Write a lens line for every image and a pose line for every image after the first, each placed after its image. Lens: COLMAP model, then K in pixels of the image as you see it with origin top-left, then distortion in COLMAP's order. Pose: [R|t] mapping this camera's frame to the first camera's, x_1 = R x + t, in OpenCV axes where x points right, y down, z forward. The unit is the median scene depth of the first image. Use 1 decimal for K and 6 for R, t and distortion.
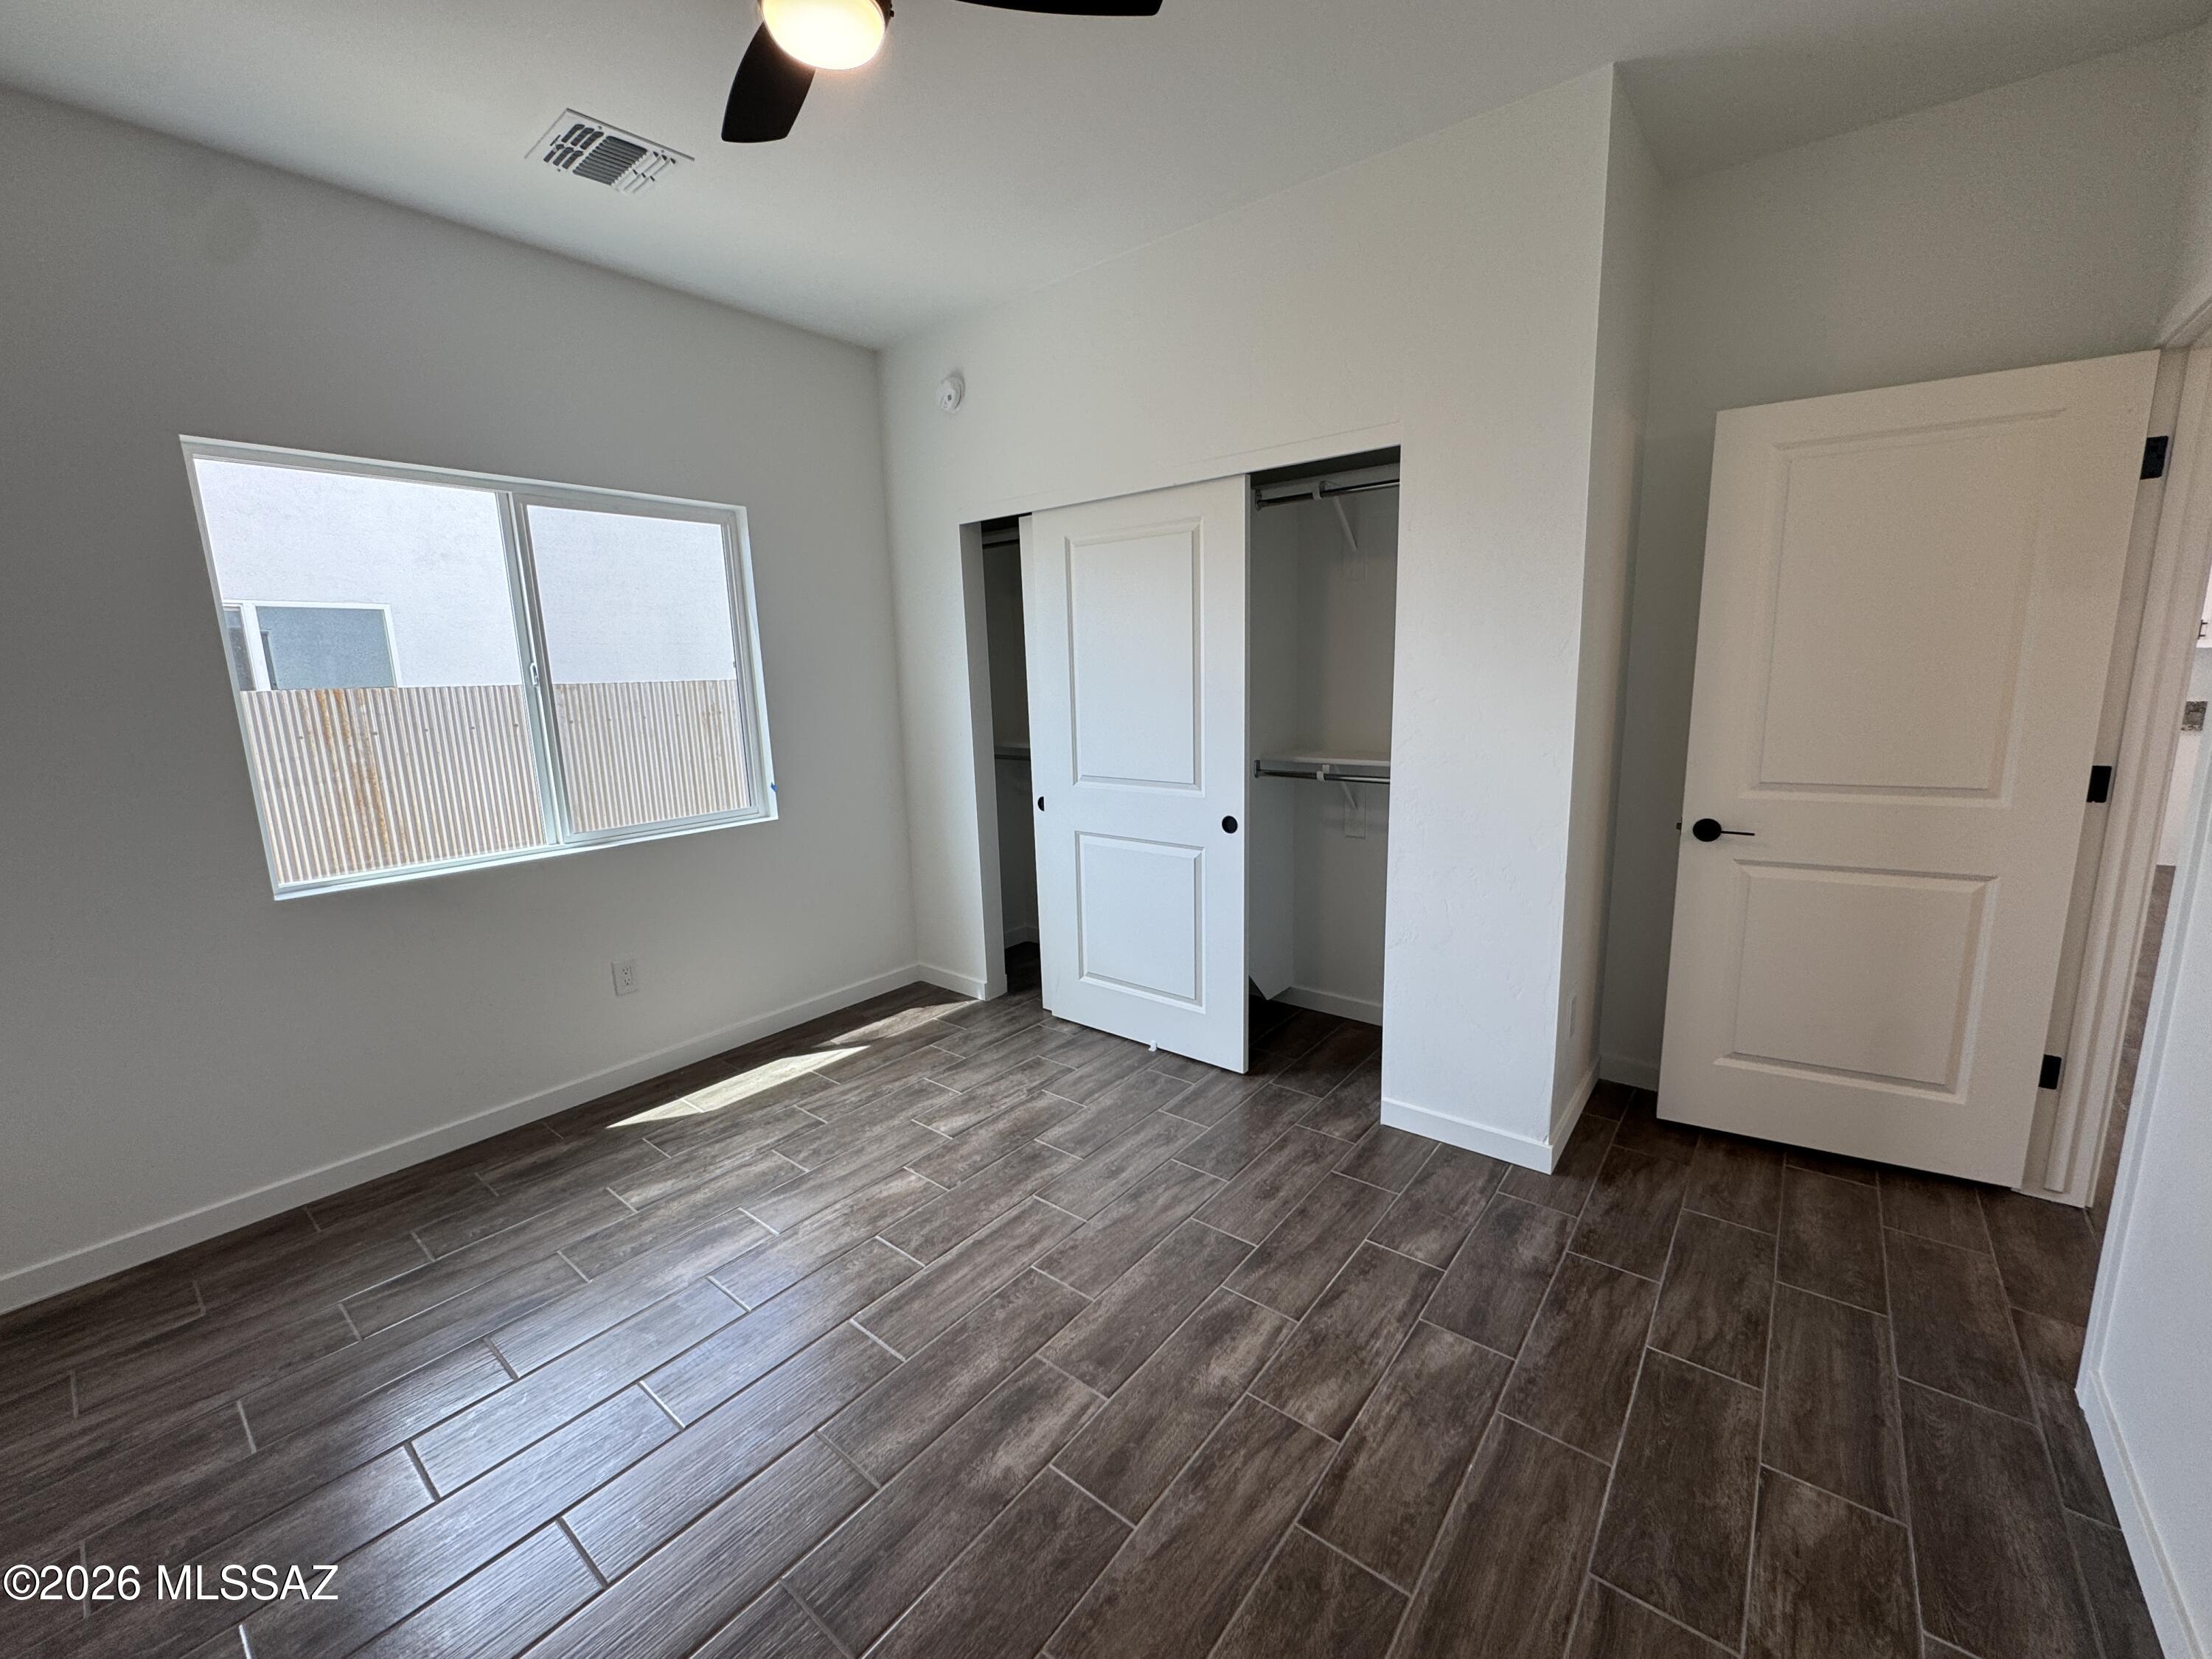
lens RADIAL K [[889.9, 0, 1119.6], [0, 889.9, 827.3], [0, 0, 1]] dist [-0.003542, 0.000514]
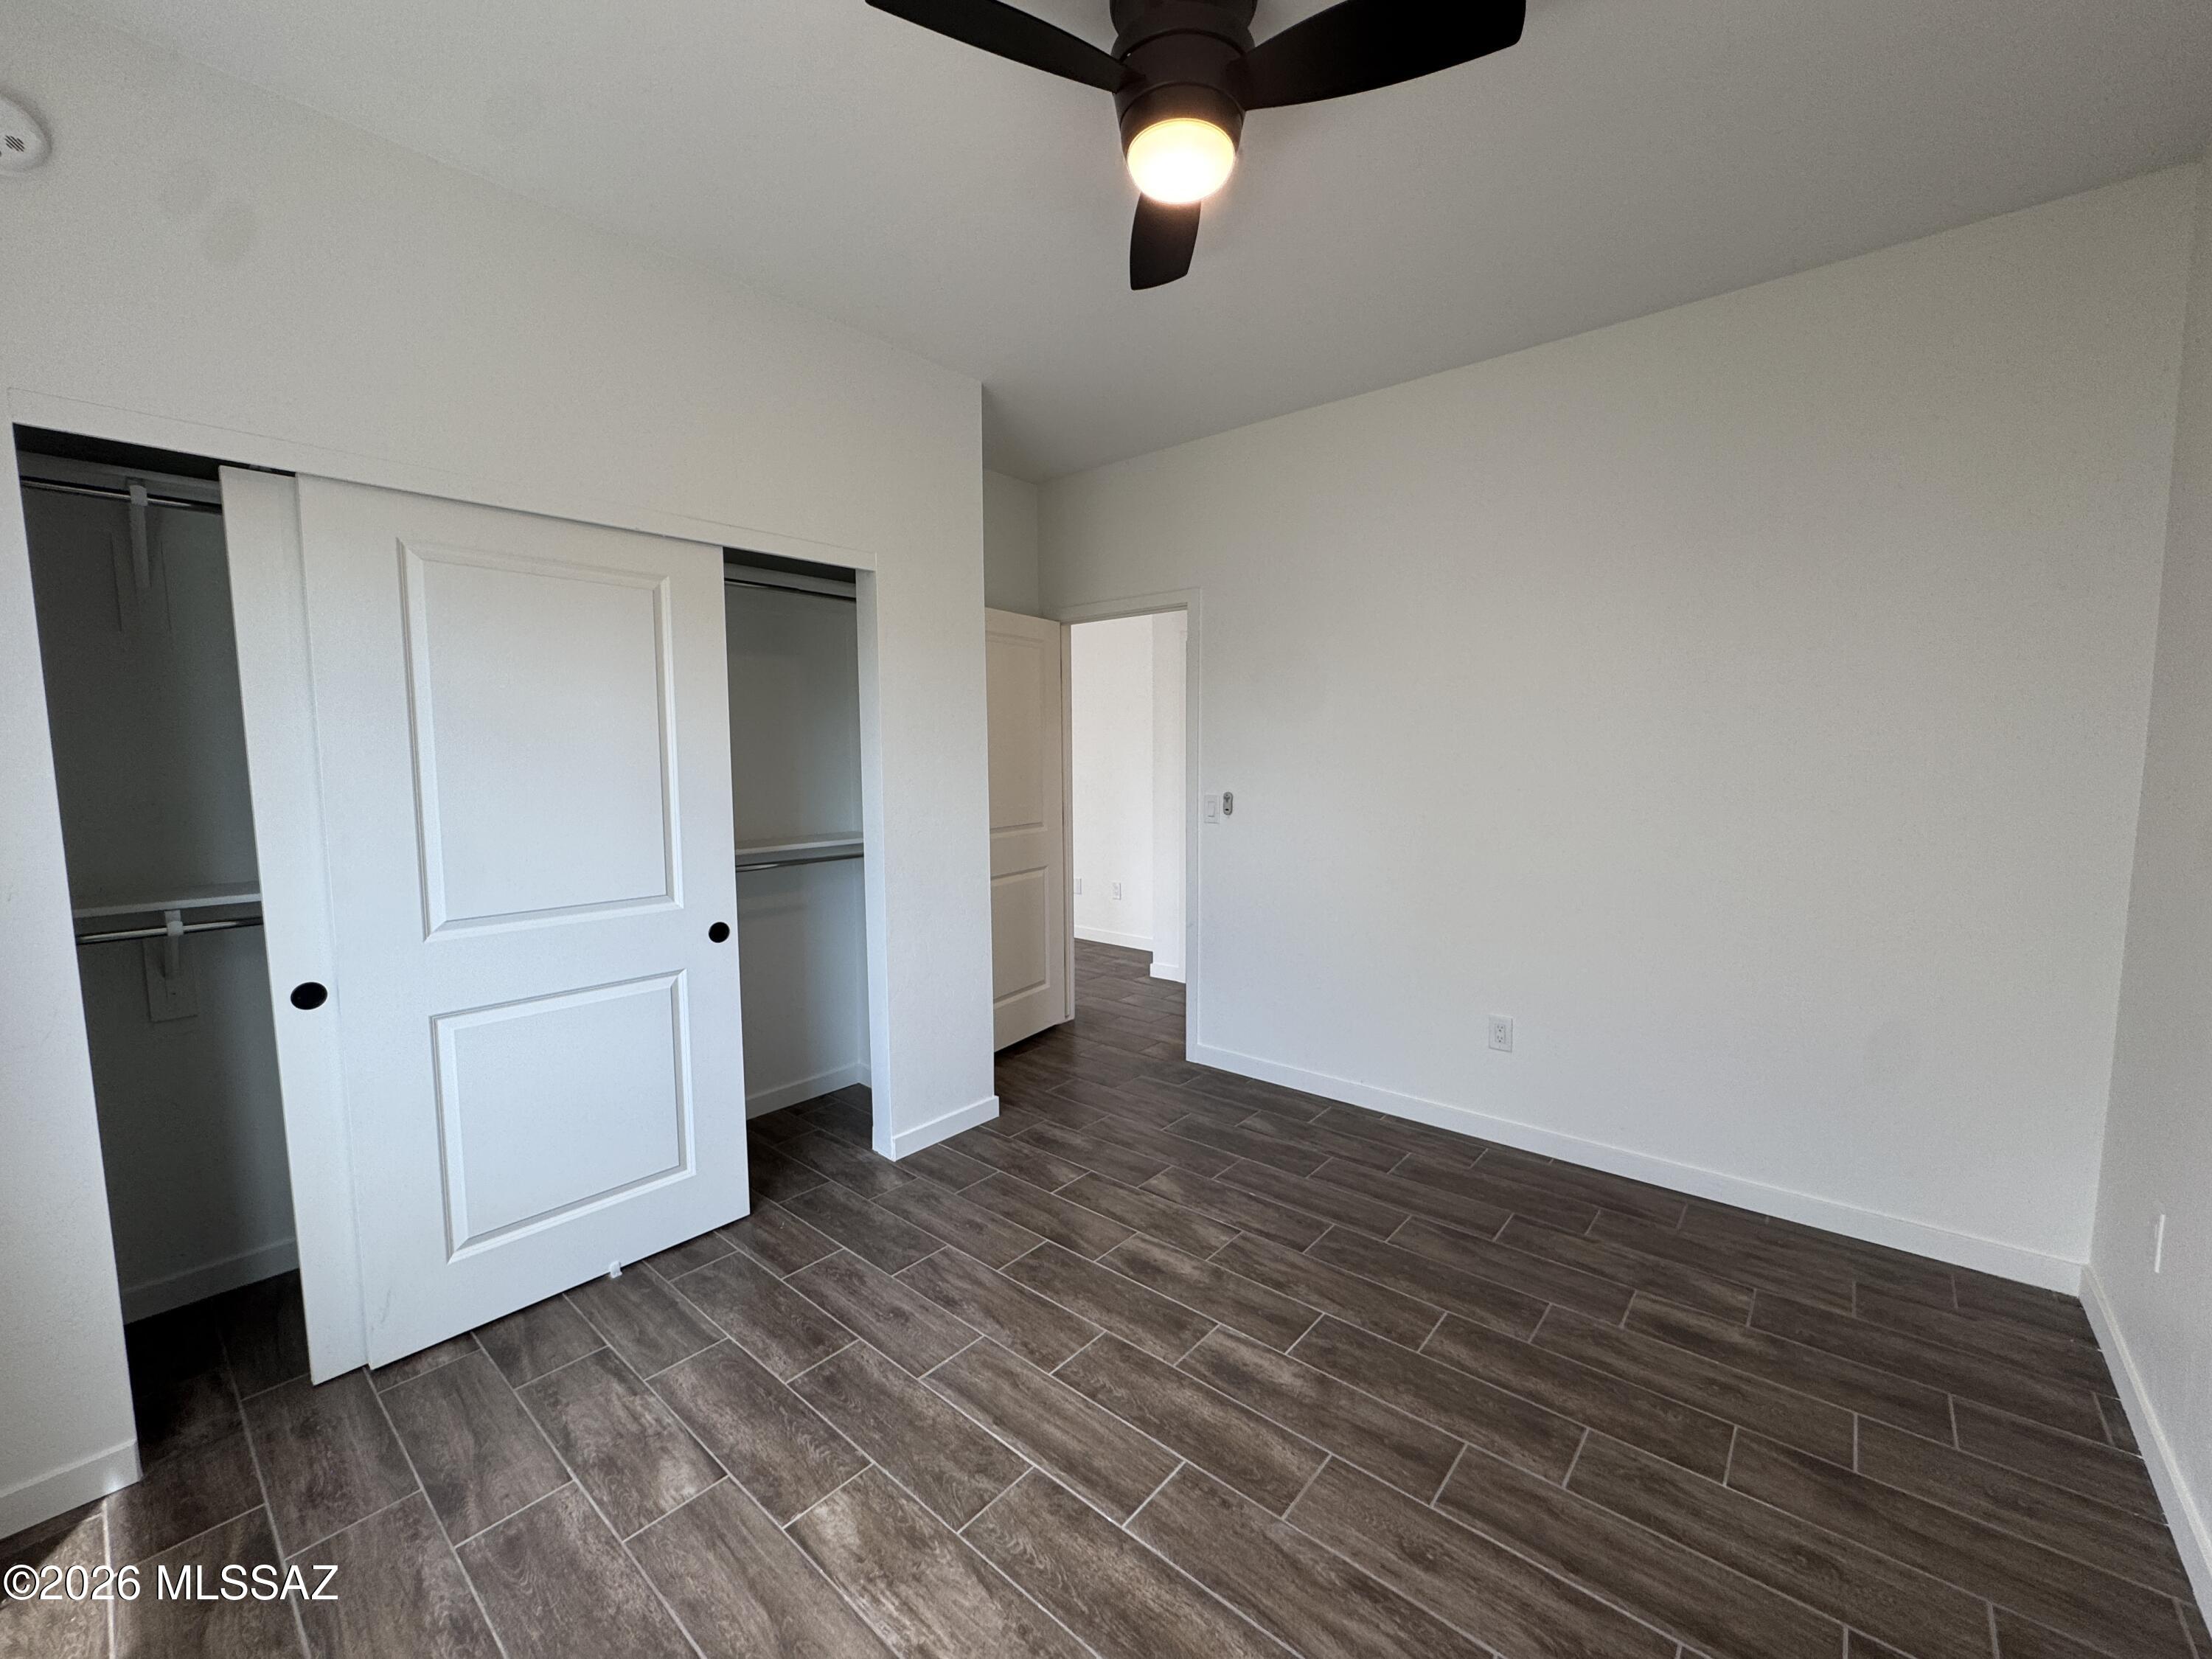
lens RADIAL K [[889.9, 0, 1090.5], [0, 889.9, 828.6], [0, 0, 1]] dist [-0.003542, 0.000514]
pose [[0.039909, -0.060630, 0.997362, -0.857222], [0.181821, 0.981934, 0.052417, -0.097963], [-0.982521, 0.179250, 0.050212, 0.691761]]
